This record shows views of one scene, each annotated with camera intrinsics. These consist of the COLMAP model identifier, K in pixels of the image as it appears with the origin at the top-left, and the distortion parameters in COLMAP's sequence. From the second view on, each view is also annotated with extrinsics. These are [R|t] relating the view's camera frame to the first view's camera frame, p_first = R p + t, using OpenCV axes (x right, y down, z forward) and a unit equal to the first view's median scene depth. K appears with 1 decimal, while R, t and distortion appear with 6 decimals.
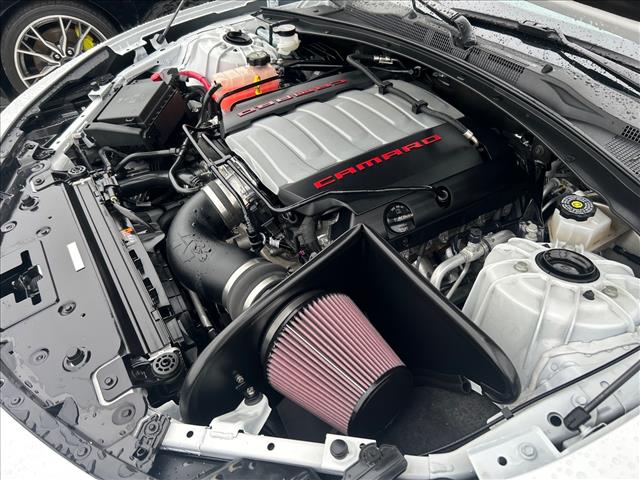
lens RADIAL K [[477.3, 0, 320.0], [0, 477.3, 240.0], [0, 0, 1]] dist [0.040613, -0.056659]
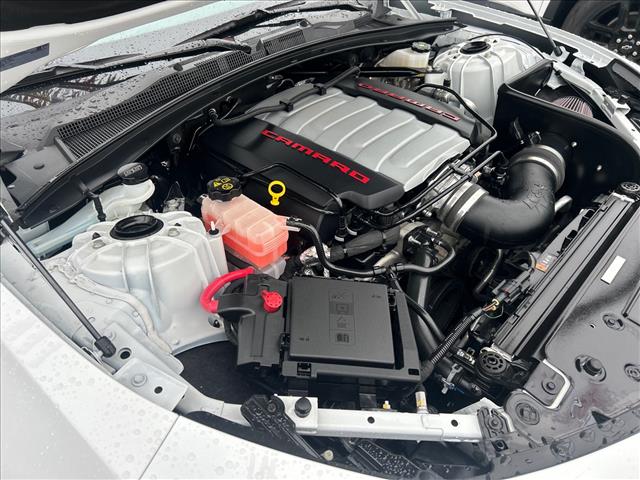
lens RADIAL K [[477.3, 0, 320.0], [0, 477.3, 240.0], [0, 0, 1]] dist [0.040613, -0.056659]
pose [[-0.252743, -0.599059, 0.759769, -0.869664], [0.678743, 0.449839, 0.580476, -0.774056], [-0.689513, 0.662399, 0.292913, 0.900814]]
